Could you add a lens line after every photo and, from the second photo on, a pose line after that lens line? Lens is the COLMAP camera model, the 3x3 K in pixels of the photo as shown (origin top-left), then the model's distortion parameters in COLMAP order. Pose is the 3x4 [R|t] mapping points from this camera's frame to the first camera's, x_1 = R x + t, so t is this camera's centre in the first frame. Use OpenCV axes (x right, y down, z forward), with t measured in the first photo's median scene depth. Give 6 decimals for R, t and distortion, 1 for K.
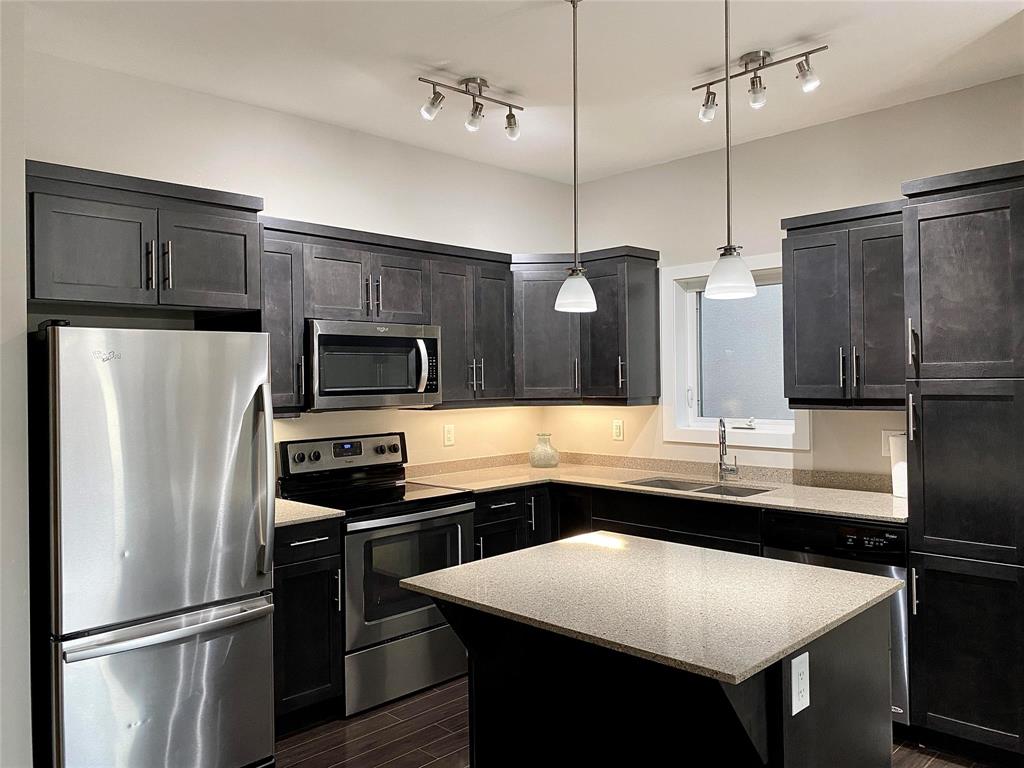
lens RADIAL K [[764.3, 0, 540.7], [0, 764.3, 364.4], [0, 0, 1]] dist [0.066177, -0.003266]
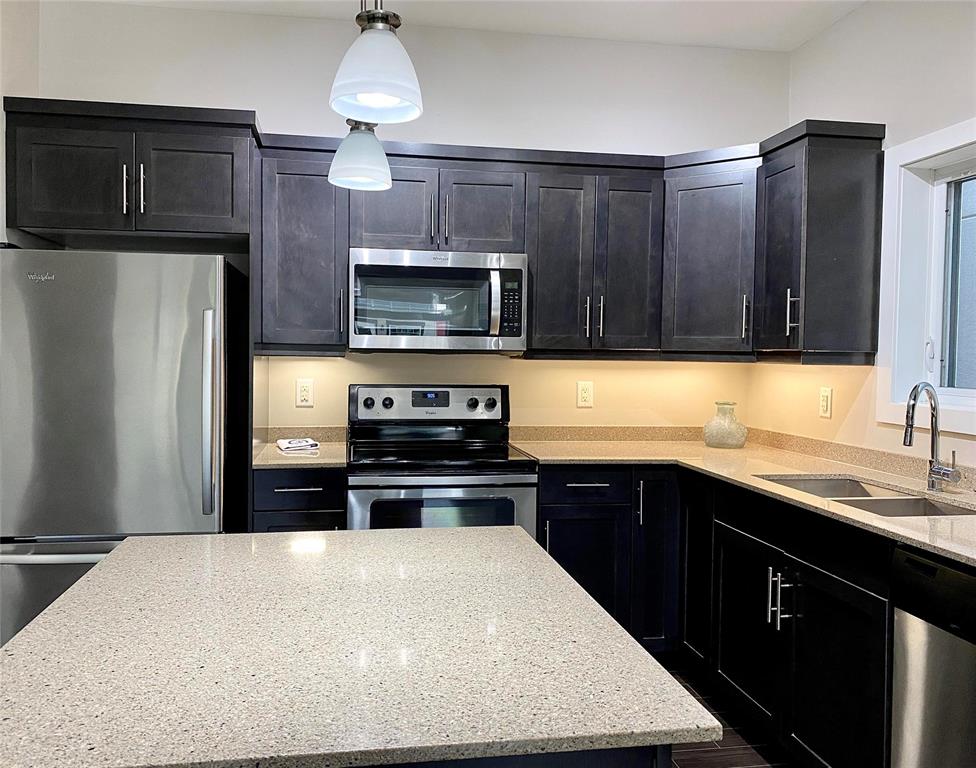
lens RADIAL K [[800.0, 0, 487.9], [0, 800.0, 380.3], [0, 0, 1]] dist [0.035324, -0.029804]
pose [[0.800676, 0.043329, -0.597529, 0.330061], [-0.012285, 0.998359, 0.055933, 0.034649], [0.598972, -0.037444, 0.799894, 0.288137]]
